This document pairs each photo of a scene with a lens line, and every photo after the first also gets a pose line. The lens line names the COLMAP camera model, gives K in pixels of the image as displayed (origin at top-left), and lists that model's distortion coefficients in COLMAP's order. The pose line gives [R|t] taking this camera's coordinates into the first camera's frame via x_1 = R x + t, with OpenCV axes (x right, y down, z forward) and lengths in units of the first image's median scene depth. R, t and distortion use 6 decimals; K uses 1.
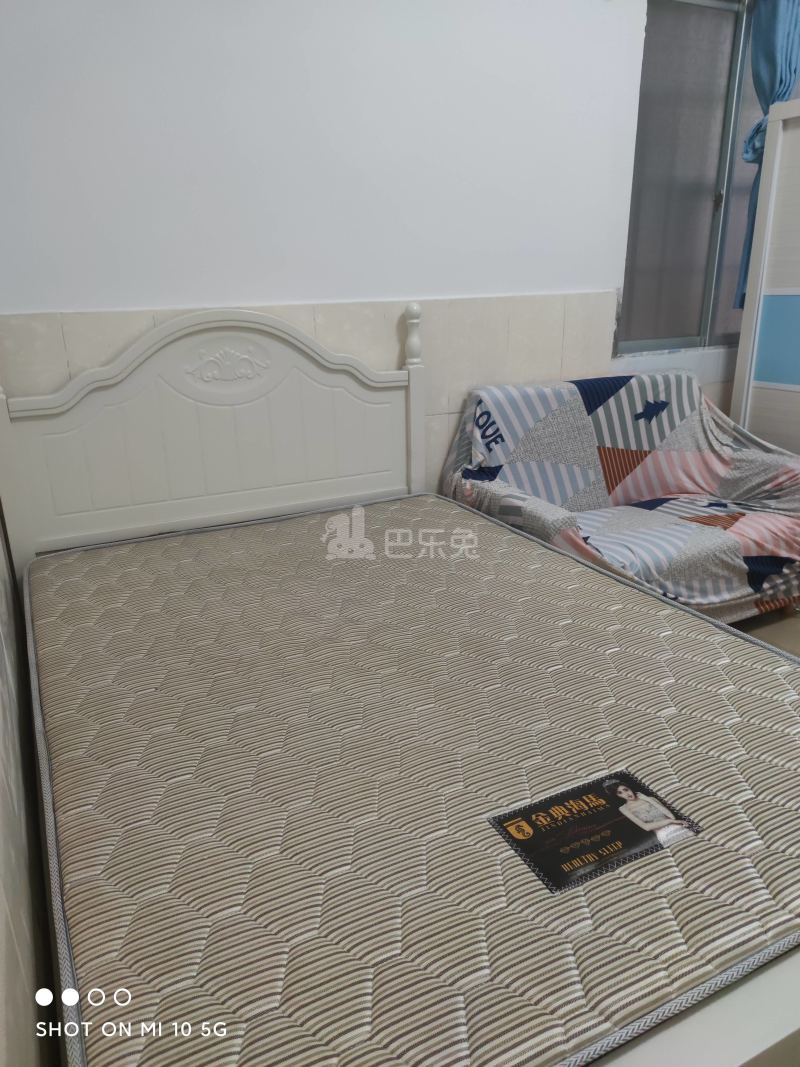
lens RADIAL K [[759.8, 0, 397.4], [0, 759.8, 537.6], [0, 0, 1]] dist [0.071492, -0.073887]
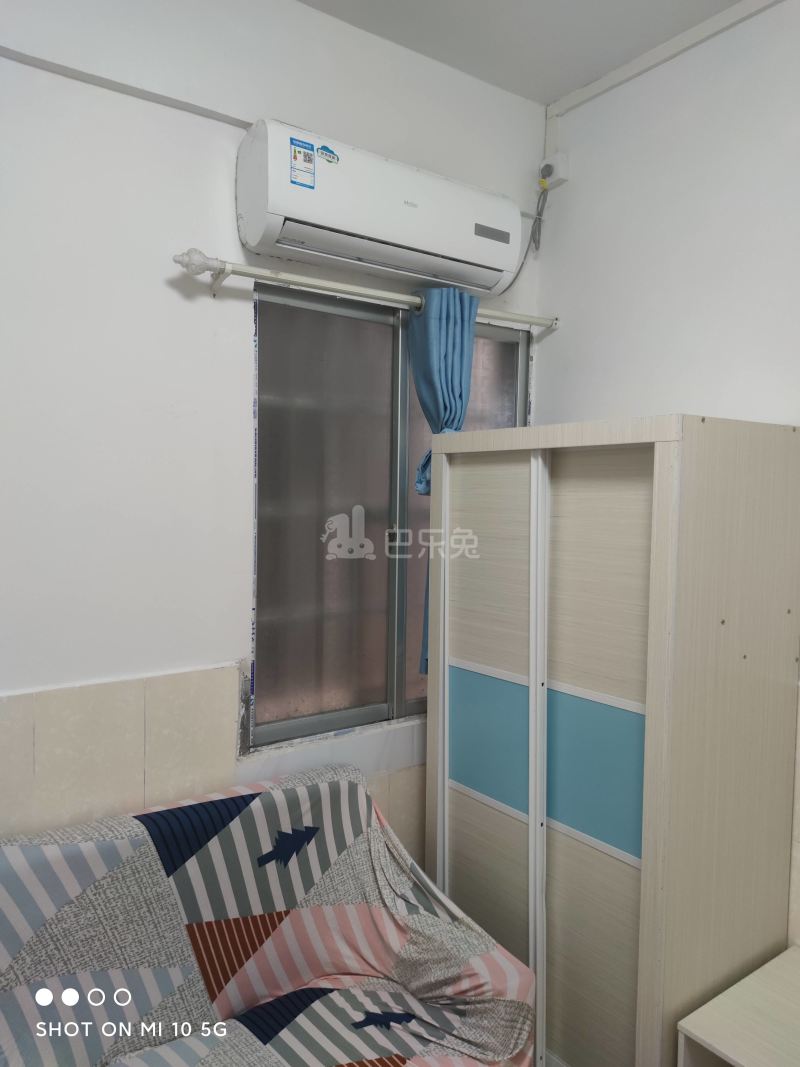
lens RADIAL K [[759.8, 0, 397.4], [0, 759.8, 537.6], [0, 0, 1]] dist [0.071492, -0.073887]
pose [[0.985789, 0.026774, 0.165844, 0.335823], [0.019306, 0.962622, -0.270159, -0.262493], [-0.166878, 0.269522, 0.948425, 0.316231]]
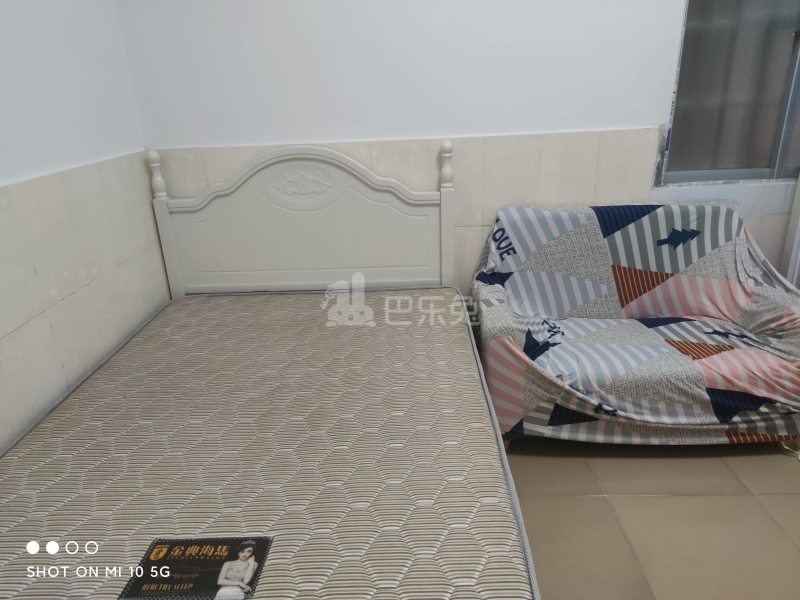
lens RADIAL K [[569.6, 0, 397.2], [0, 569.6, 303.1], [0, 0, 1]] dist [0.071492, -0.073887]
pose [[0.885535, 0.150345, -0.439573, 0.385144], [-0.129713, 0.988573, 0.076804, -0.092353], [0.446097, -0.010994, 0.894917, 0.086944]]
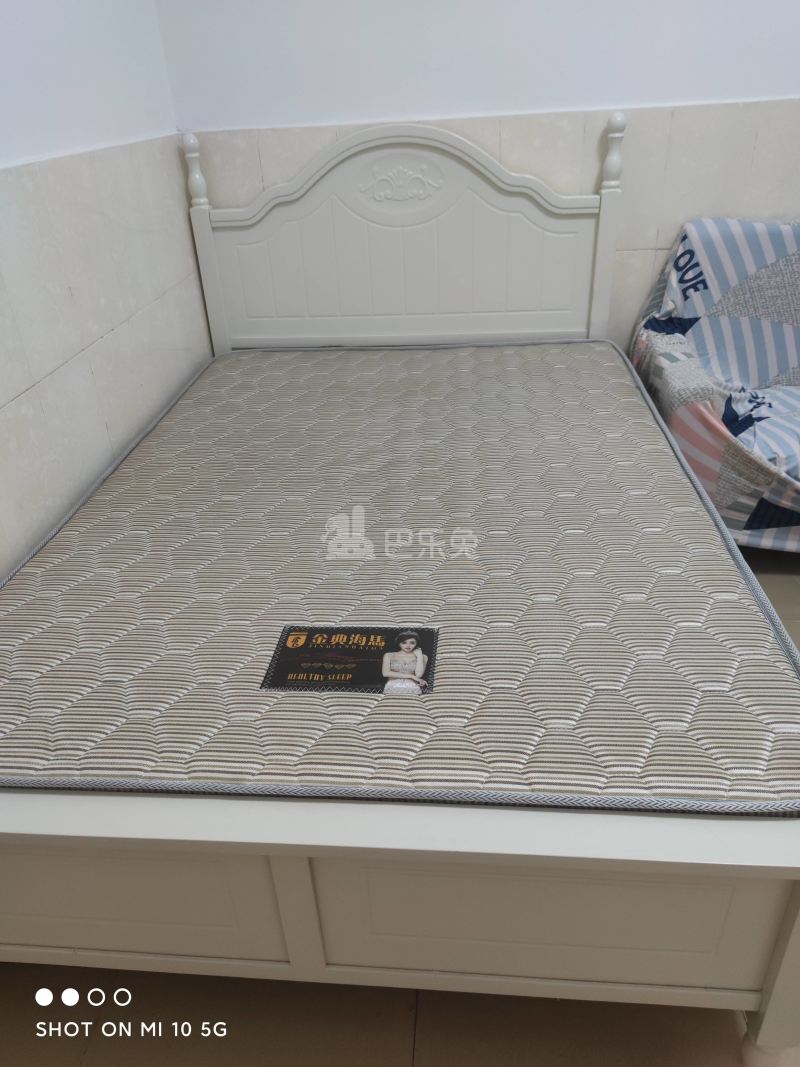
lens RADIAL K [[761.8, 0, 392.0], [0, 761.8, 533.6], [0, 0, 1]] dist [0.071751, -0.077958]
pose [[0.851647, 0.246109, -0.462739, 0.304203], [-0.140647, 0.957828, 0.250569, -0.031045], [0.504892, -0.148314, 0.850346, 0.049512]]
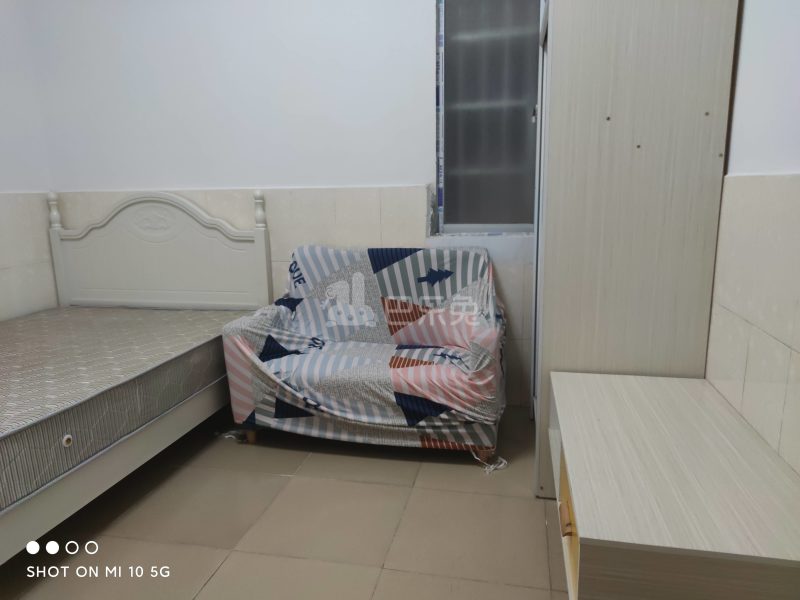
lens RADIAL K [[569.6, 0, 397.2], [0, 569.6, 303.1], [0, 0, 1]] dist [0.071492, -0.073887]
pose [[0.784567, 0.126687, -0.606964, 0.945269], [-0.202092, 0.977697, -0.057158, -0.060234], [0.586186, 0.167506, 0.792671, 0.236127]]
